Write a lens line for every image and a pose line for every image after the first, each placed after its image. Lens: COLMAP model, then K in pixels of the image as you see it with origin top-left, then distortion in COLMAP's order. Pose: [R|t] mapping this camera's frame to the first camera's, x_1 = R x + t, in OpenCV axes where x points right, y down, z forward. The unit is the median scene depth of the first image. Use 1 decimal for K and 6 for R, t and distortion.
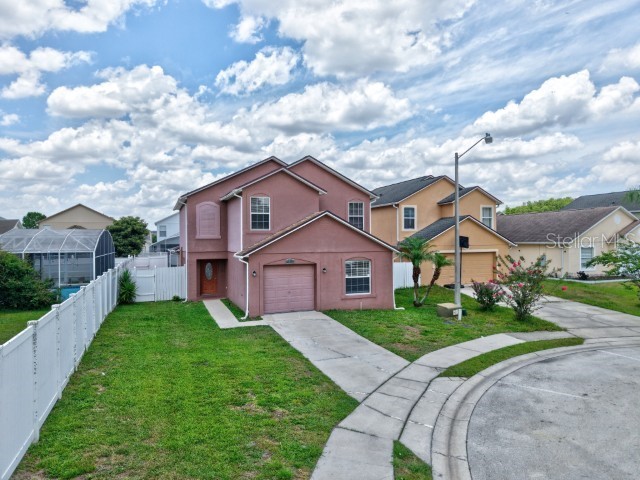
lens RADIAL K [[426.4, 0, 320.0], [0, 426.4, 240.0], [0, 0, 1]] dist [0.039608, -0.042526]
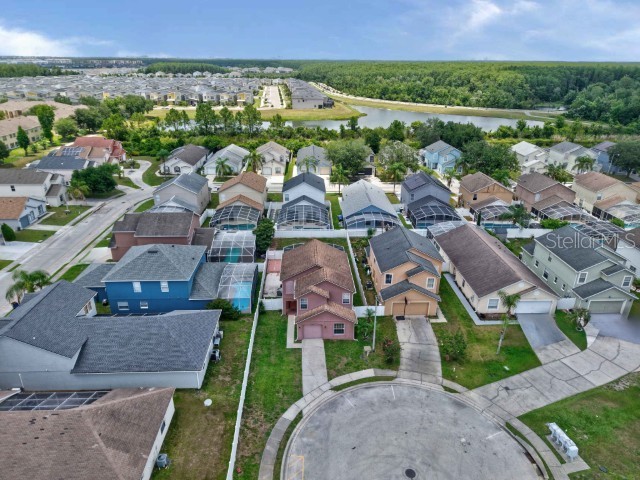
lens RADIAL K [[426.4, 0, 320.0], [0, 426.4, 240.0], [0, 0, 1]] dist [0.039608, -0.042526]
pose [[0.947753, 0.136166, -0.288484, 1.051102], [-0.013926, 0.921123, 0.389023, -2.298726], [0.318701, -0.364680, 0.874893, -1.843025]]
